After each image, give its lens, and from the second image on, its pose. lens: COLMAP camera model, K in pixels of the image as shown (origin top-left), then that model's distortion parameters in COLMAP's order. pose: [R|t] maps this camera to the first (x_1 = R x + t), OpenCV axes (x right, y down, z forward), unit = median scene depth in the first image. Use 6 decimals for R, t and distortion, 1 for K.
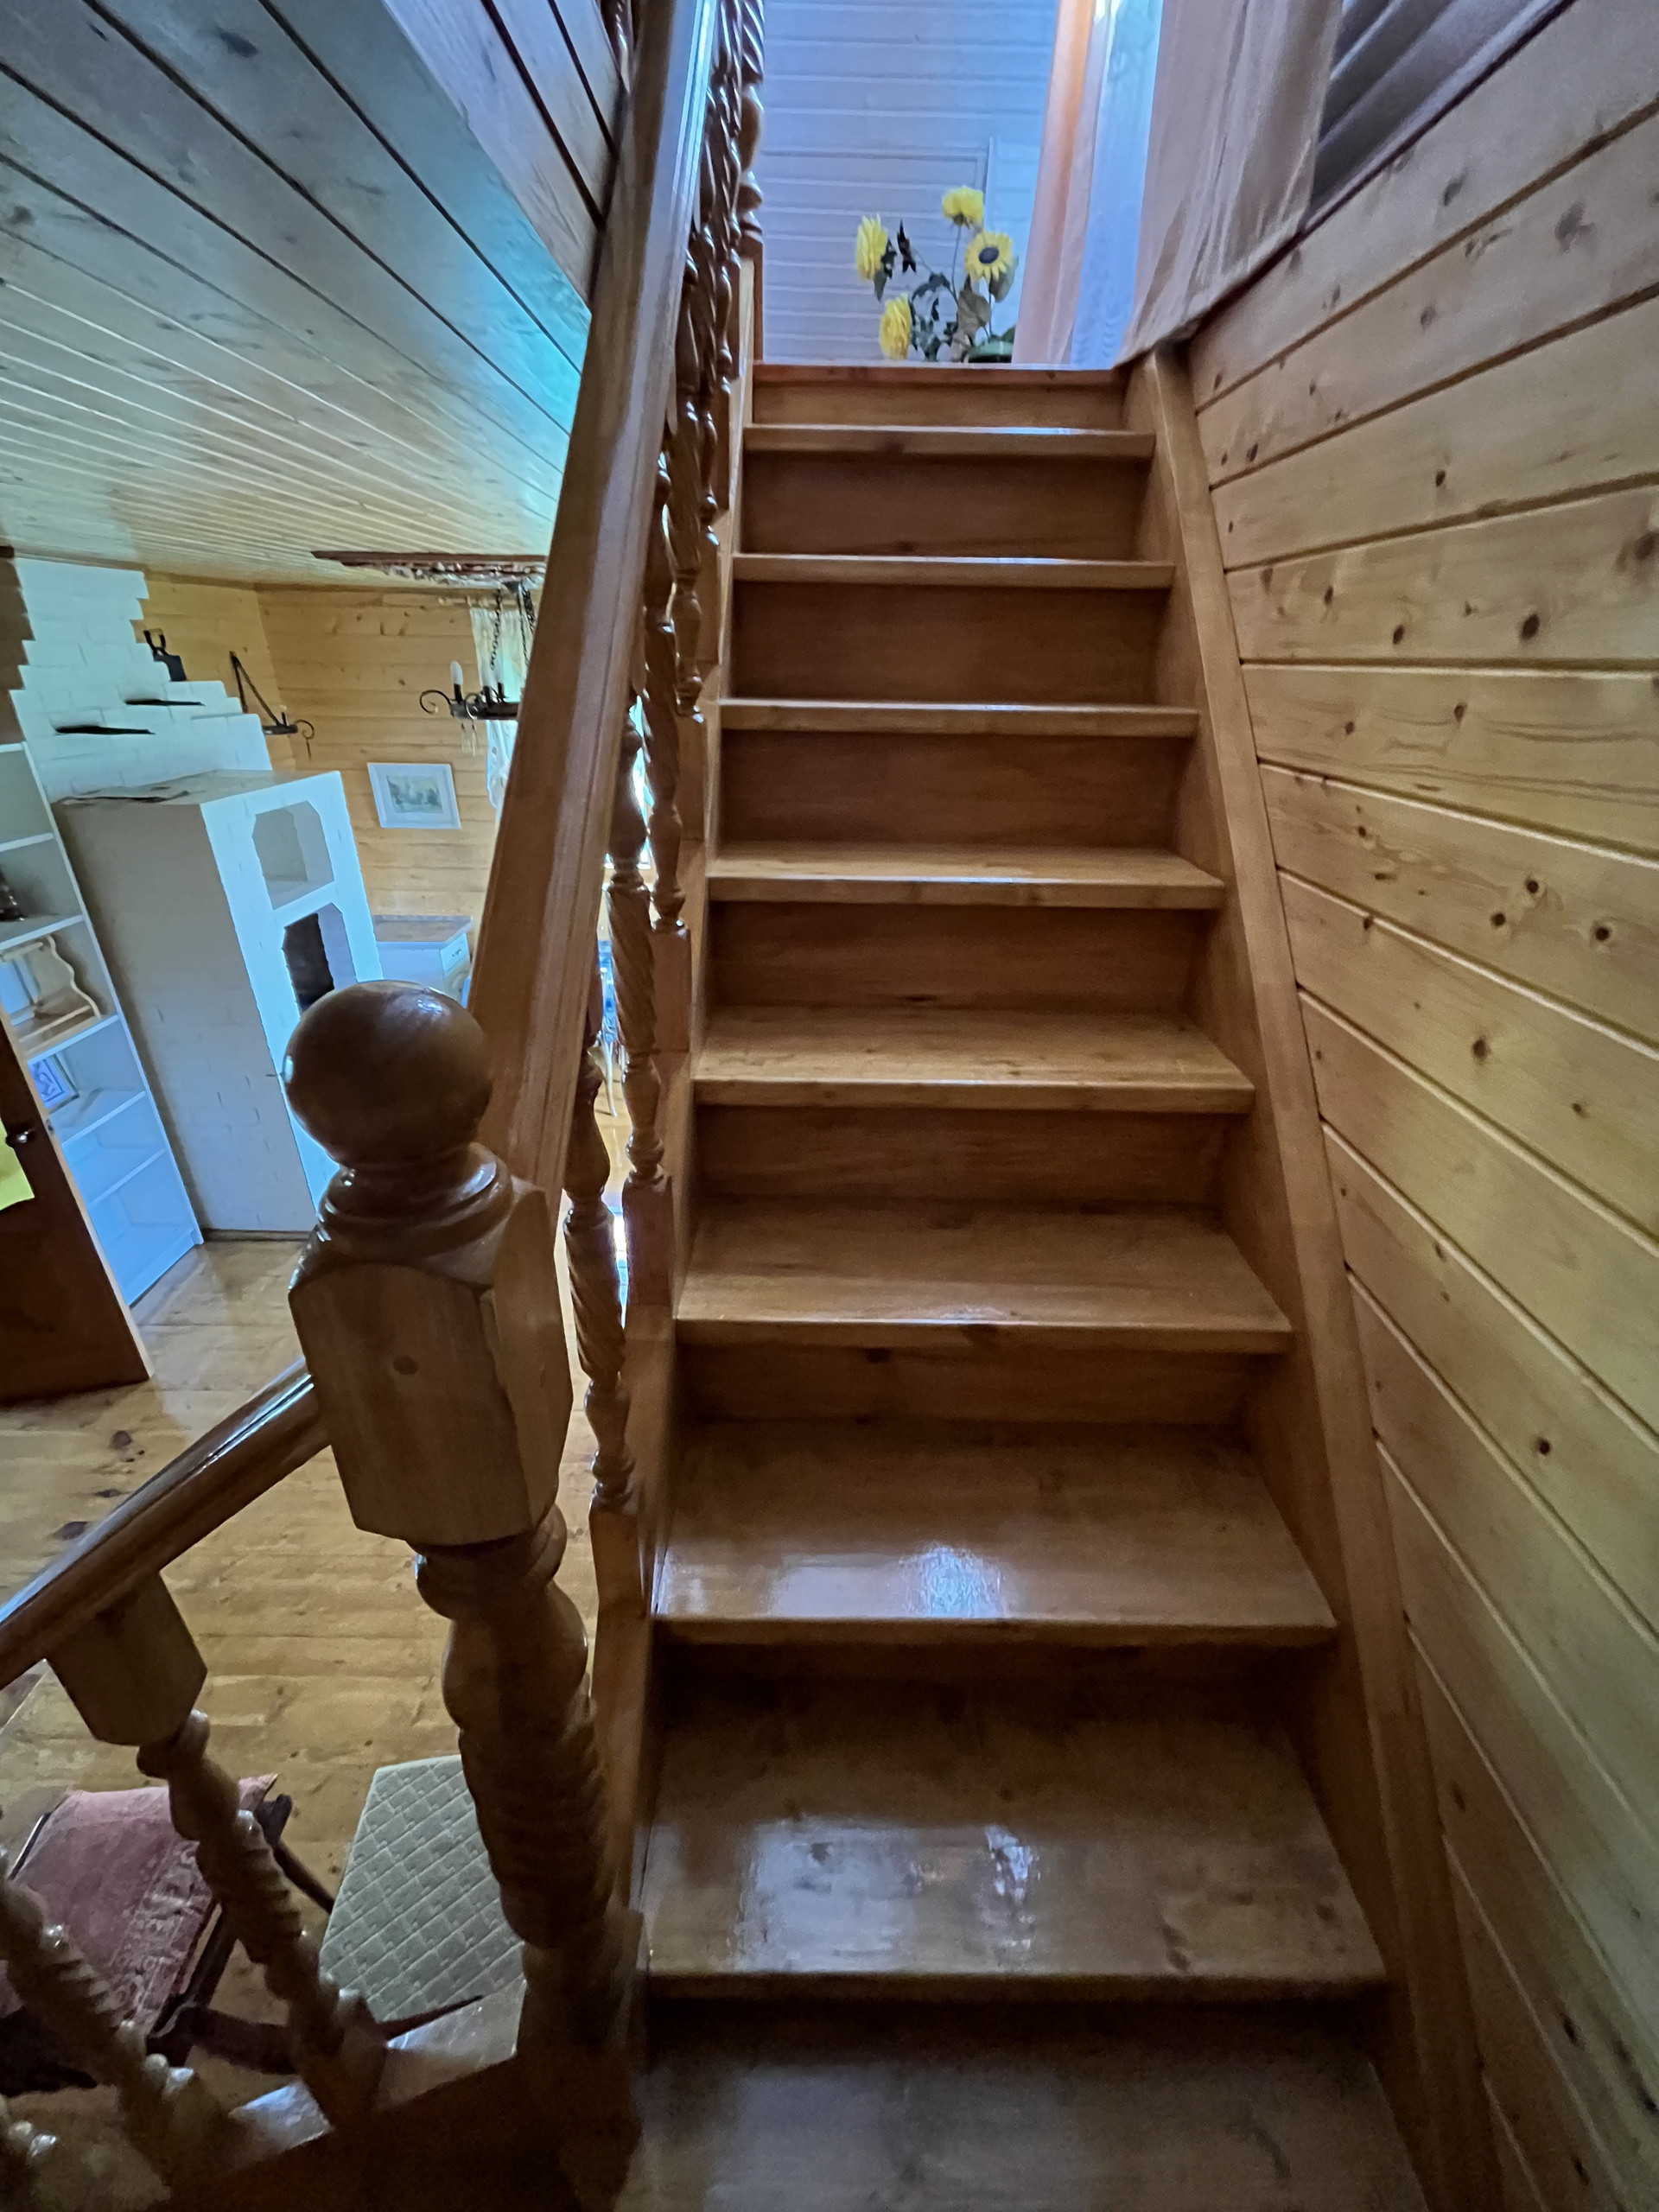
lens RADIAL K [[895.8, 0, 831.4], [0, 895.8, 1093.6], [0, 0, 1]] dist [-0.004171, -0.000412]
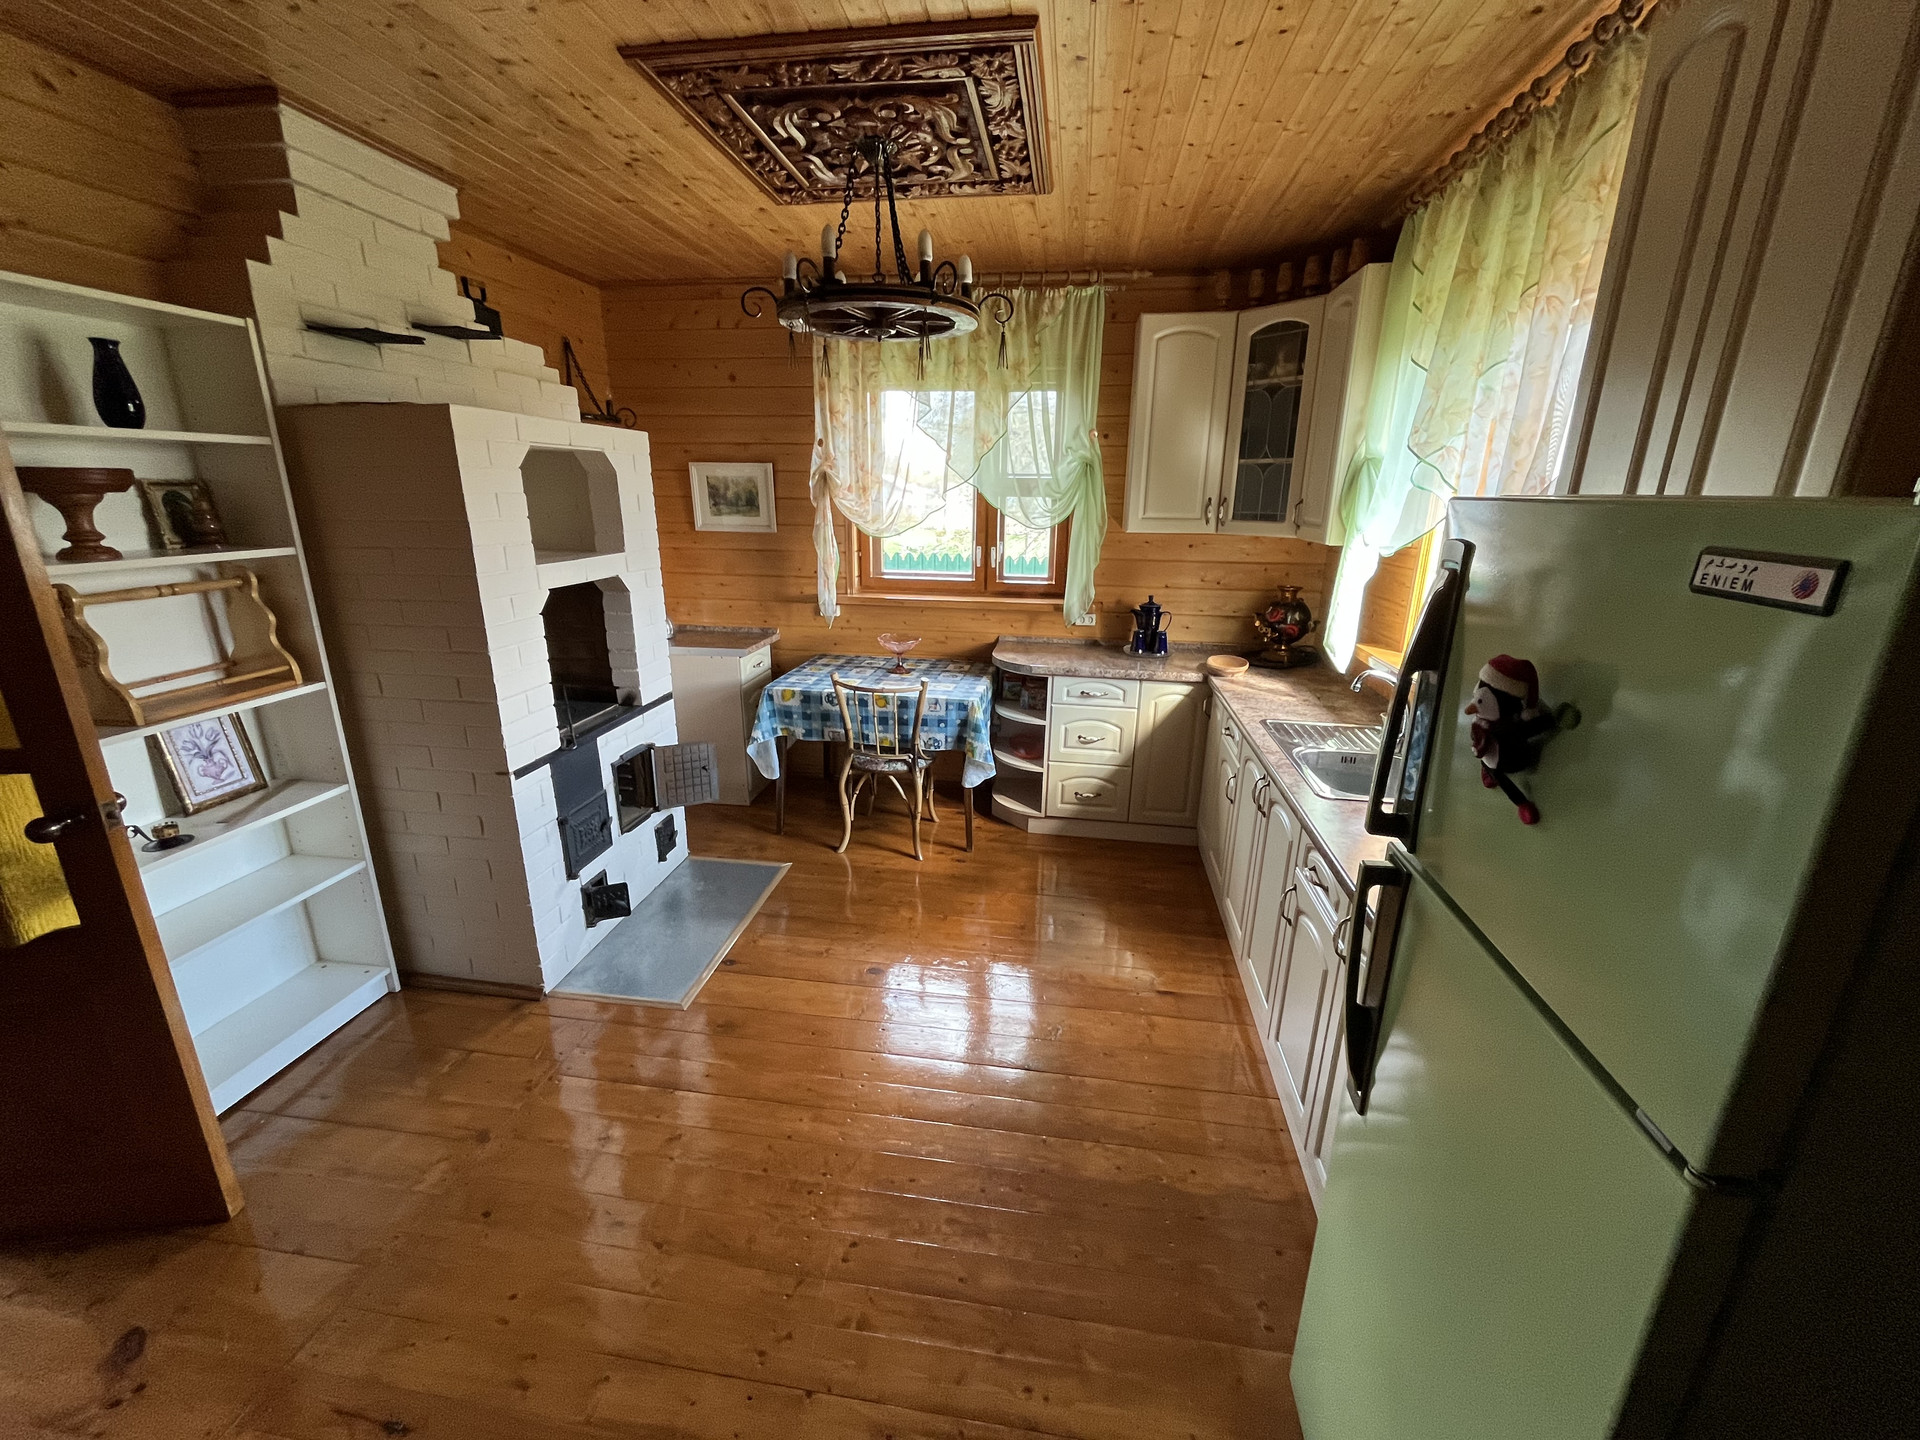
lens RADIAL K [[775.2, 0, 954.8], [0, 775.2, 717.3], [0, 0, 1]] dist [-0.003393, -0.000100]
pose [[0.987460, 0.039829, -0.152761, -0.139924], [-0.065851, 0.983366, -0.169276, 0.016867], [0.143478, 0.177213, 0.973658, 0.382699]]
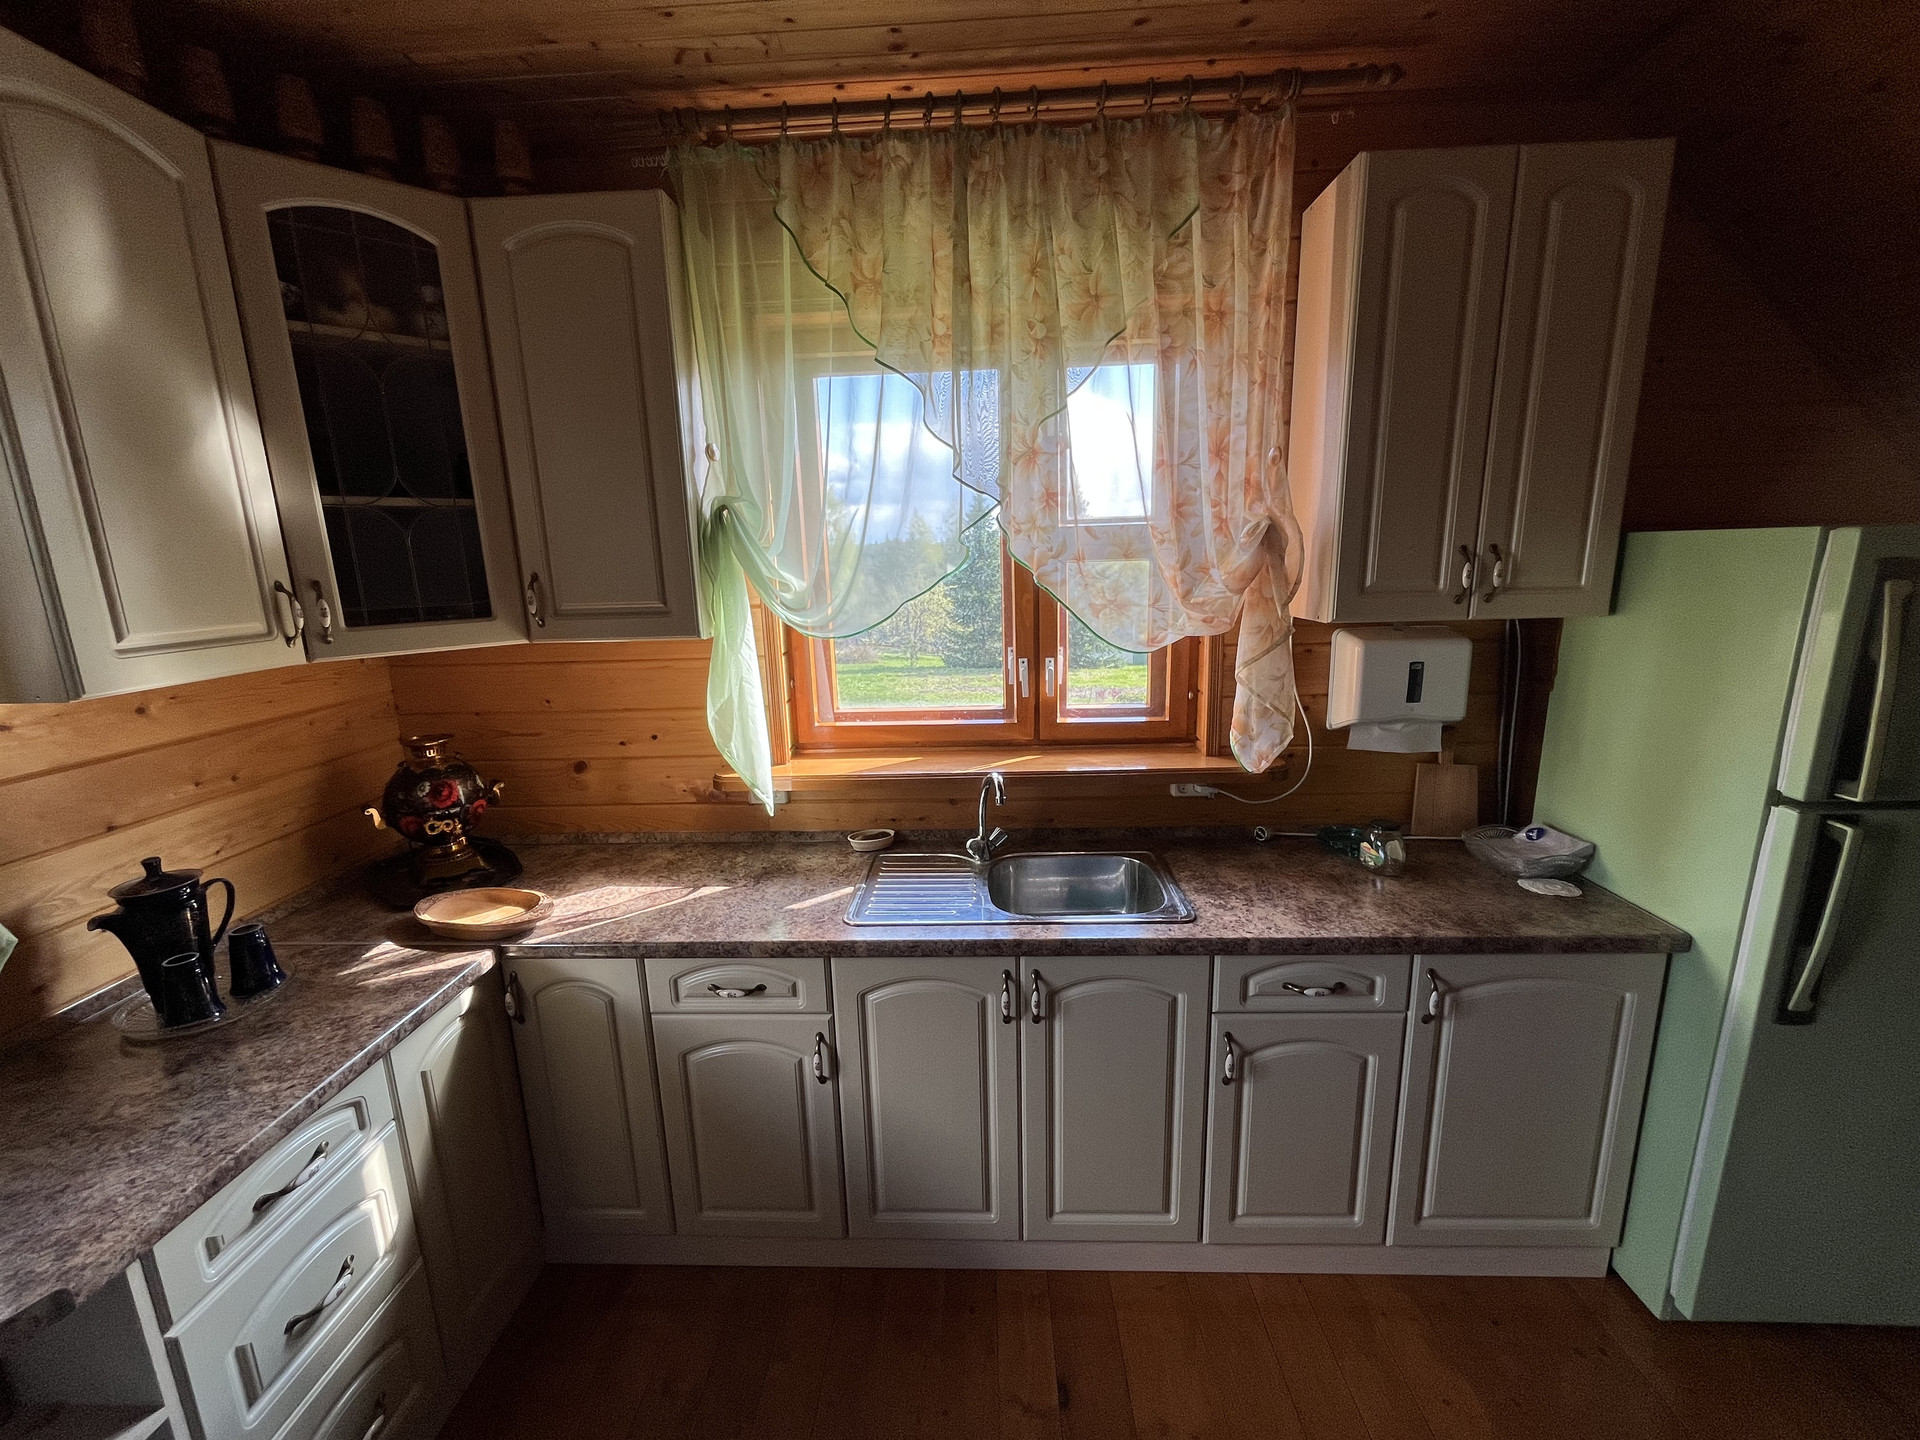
lens RADIAL K [[775.2, 0, 954.8], [0, 775.2, 717.3], [0, 0, 1]] dist [-0.003393, -0.000100]
pose [[0.040000, -0.227901, 0.972862, -0.363626], [0.462279, 0.867395, 0.184188, -0.273179], [-0.885832, 0.442366, 0.140049, 0.955025]]
